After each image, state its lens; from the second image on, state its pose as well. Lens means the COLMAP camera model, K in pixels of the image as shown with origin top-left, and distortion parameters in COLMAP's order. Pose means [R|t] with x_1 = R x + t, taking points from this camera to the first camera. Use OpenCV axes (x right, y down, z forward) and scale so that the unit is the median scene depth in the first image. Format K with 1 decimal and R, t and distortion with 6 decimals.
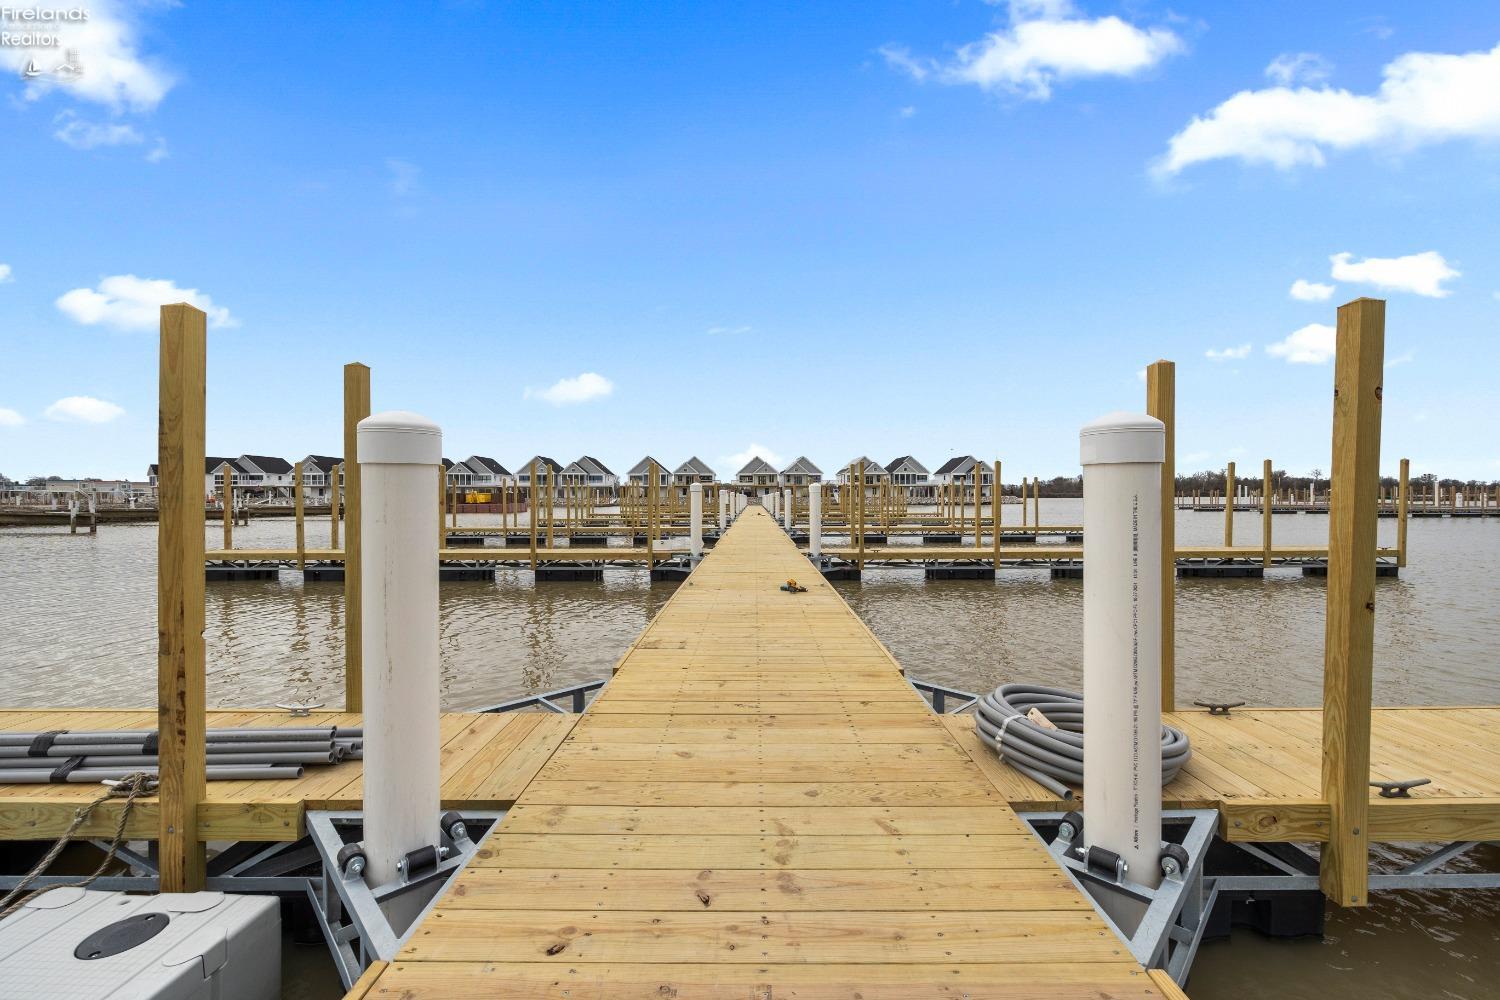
lens RADIAL K [[639.7, 0, 751.2], [0, 639.7, 492.8], [0, 0, 1]] dist [0.004292, 0.000013]
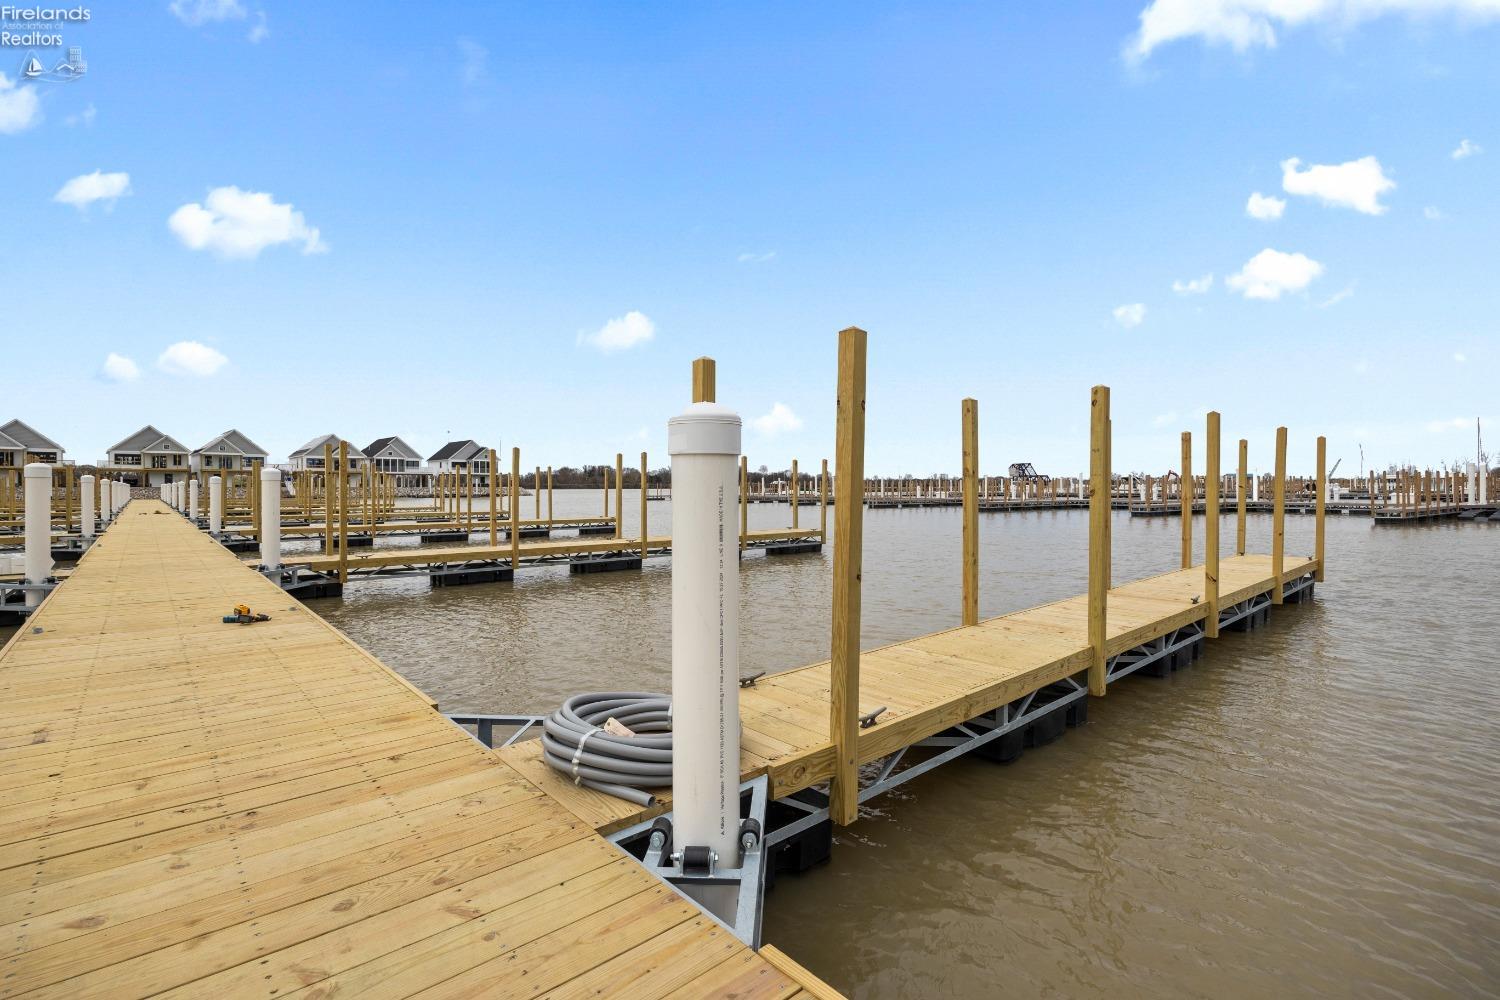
lens RADIAL K [[711.5, 0, 762.9], [0, 711.5, 488.3], [0, 0, 1]] dist [-0.005720, -0.000308]
pose [[0.734642, 0.003332, 0.678447, -0.088642], [-0.008088, 0.999960, 0.003846, 0.001560], [-0.678407, -0.008313, 0.734639, 0.104119]]
